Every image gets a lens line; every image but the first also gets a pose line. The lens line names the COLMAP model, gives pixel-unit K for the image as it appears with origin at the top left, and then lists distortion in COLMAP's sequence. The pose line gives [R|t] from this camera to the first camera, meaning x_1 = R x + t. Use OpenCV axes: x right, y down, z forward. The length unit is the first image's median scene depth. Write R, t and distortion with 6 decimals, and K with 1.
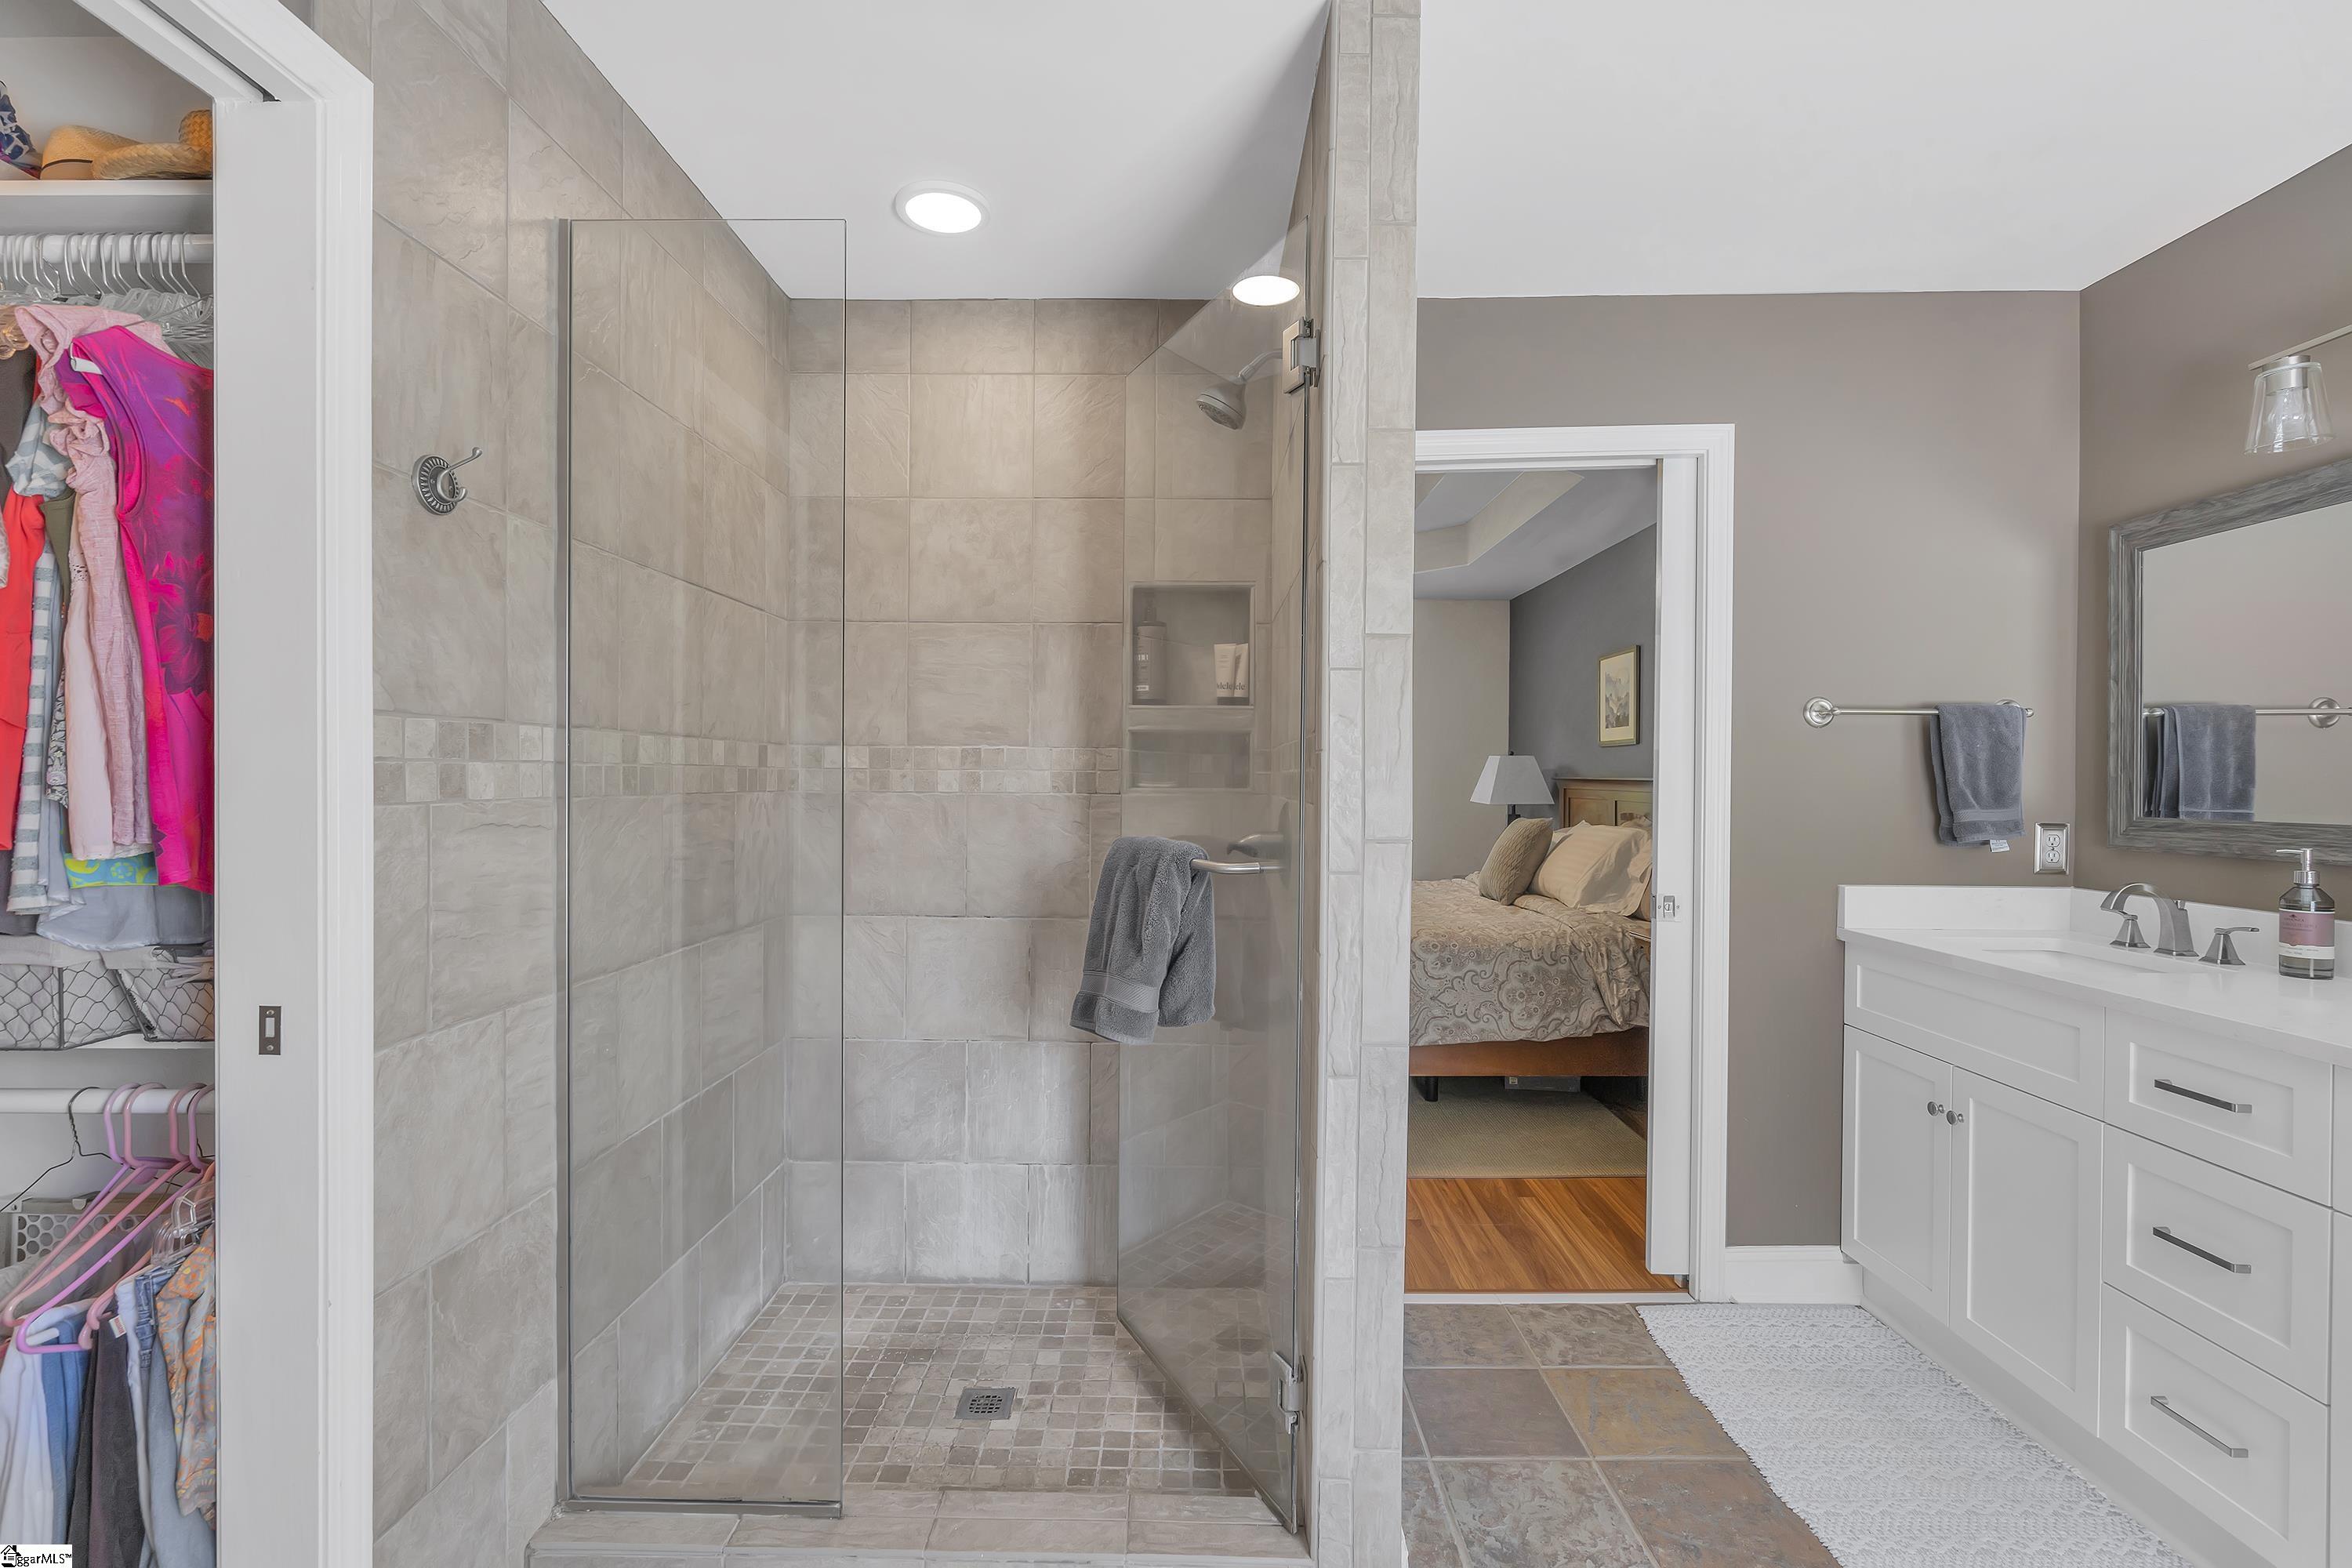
lens RADIAL K [[1065.3, 0, 1176.0], [0, 1065.3, 784.0], [0, 0, 1]] dist [-0.000839, -0.000154]
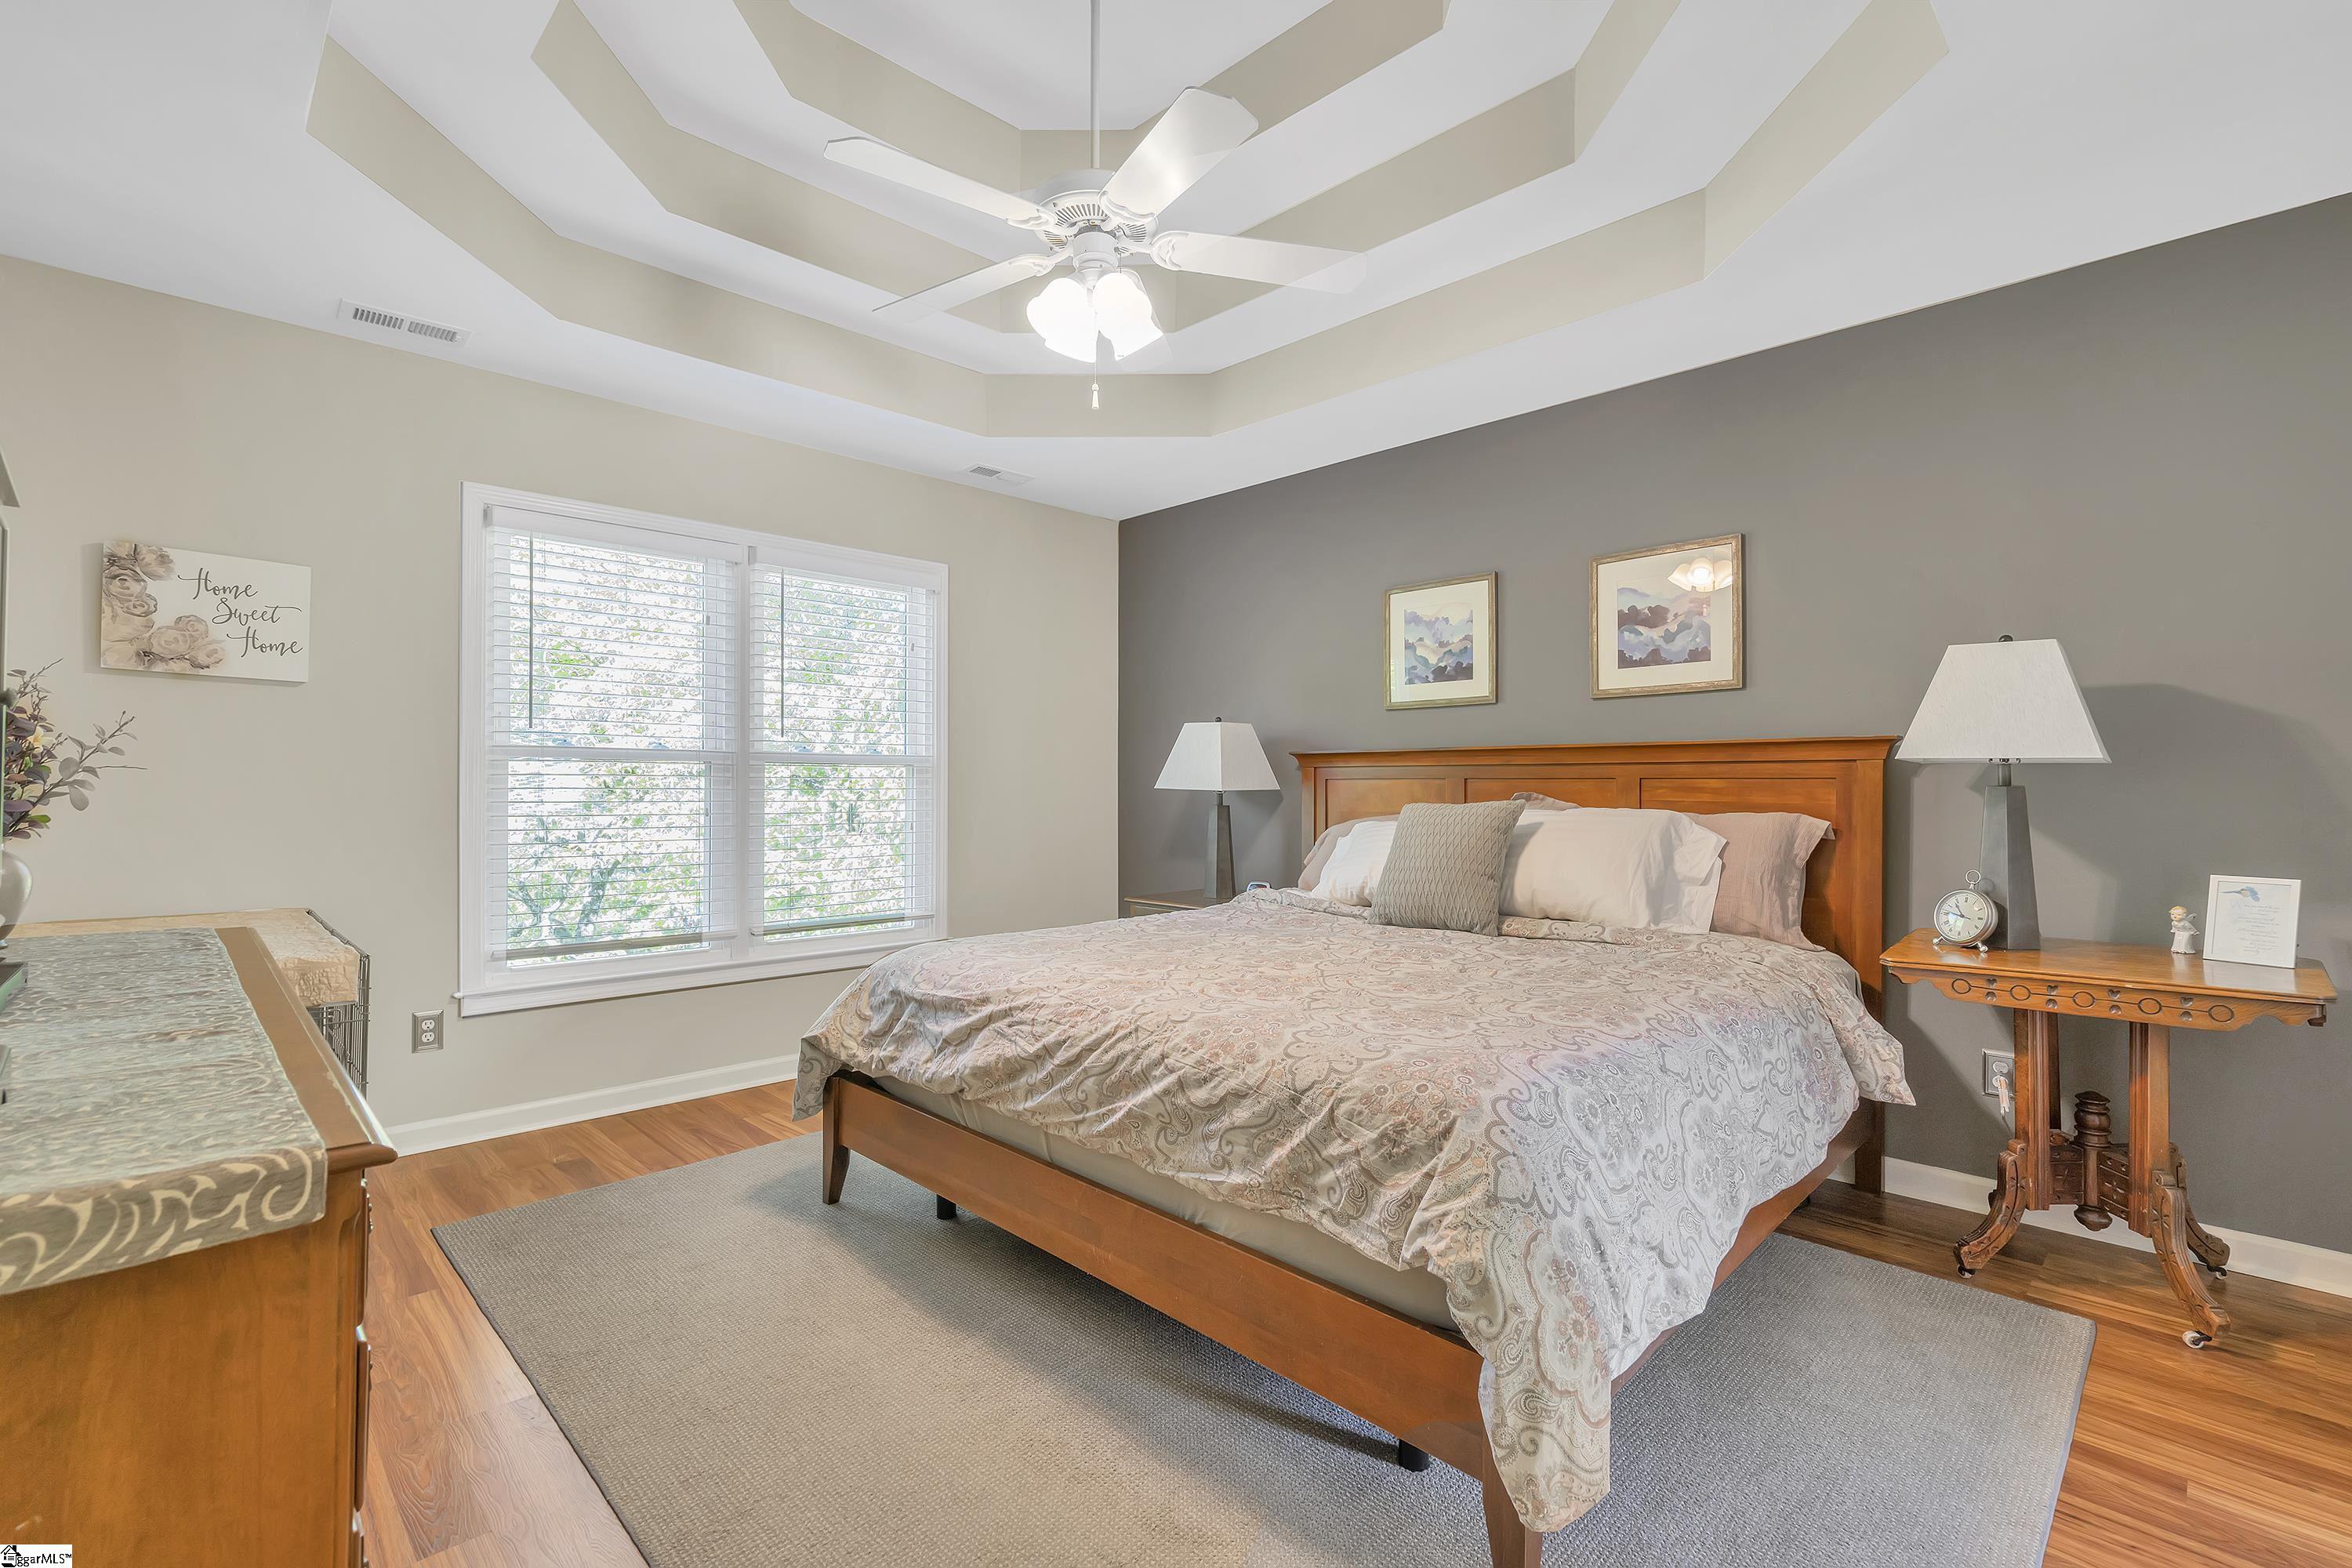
lens RADIAL K [[1065.3, 0, 1176.0], [0, 1065.3, 784.0], [0, 0, 1]] dist [-0.000839, -0.000154]
pose [[0.704191, -0.000979, 0.710010, -0.263135], [0.003257, 0.999993, -0.001852, 0.020695], [-0.710003, 0.003617, 0.704190, 0.625993]]
